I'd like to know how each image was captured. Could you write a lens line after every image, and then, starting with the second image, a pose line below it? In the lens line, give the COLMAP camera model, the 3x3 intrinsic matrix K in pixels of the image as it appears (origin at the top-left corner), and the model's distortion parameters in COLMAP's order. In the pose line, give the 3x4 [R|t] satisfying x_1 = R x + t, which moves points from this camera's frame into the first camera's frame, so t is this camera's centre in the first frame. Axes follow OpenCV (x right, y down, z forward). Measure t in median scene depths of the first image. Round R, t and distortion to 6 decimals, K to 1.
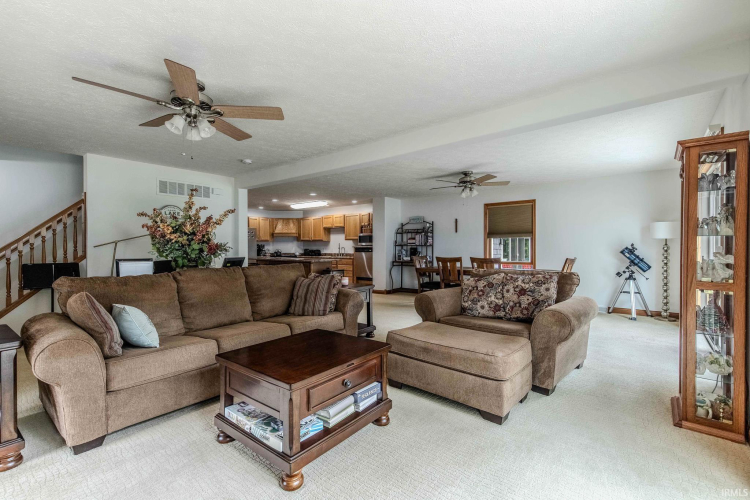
lens RADIAL K [[338.1, 0, 376.3], [0, 338.1, 250.4], [0, 0, 1]] dist [0.000604, 0.000009]
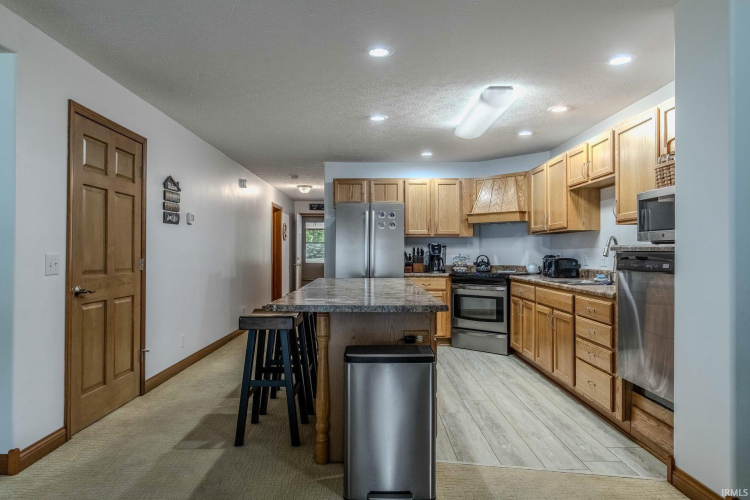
lens RADIAL K [[502.1, 0, 374.0], [0, 502.1, 251.1], [0, 0, 1]] dist [-0.001270, -0.001079]
pose [[0.623855, -0.000828, -0.781539, 0.093811], [-0.006817, 0.999956, -0.006501, -0.004757], [0.781510, 0.009384, 0.623822, 0.579521]]
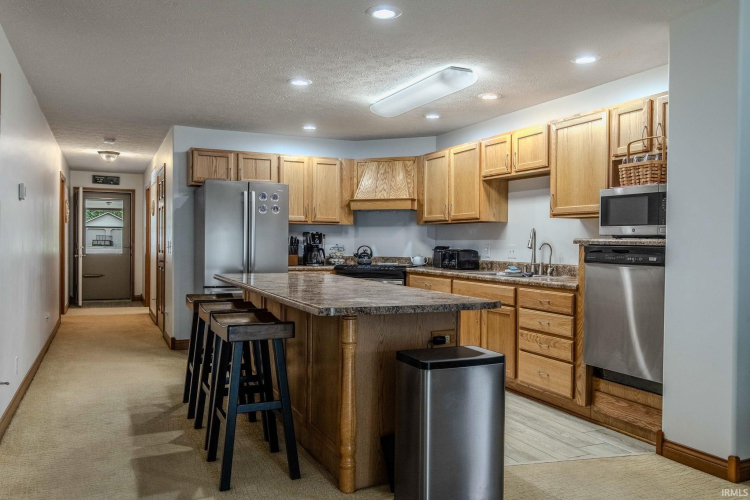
lens RADIAL K [[586.3, 0, 371.1], [0, 586.3, 250.5], [0, 0, 1]] dist [0.002712, -0.004341]
pose [[0.892930, 0.016754, -0.449884, -0.008383], [-0.014099, 0.999858, 0.009252, -0.005386], [0.449975, -0.001918, 0.893039, 0.490715]]
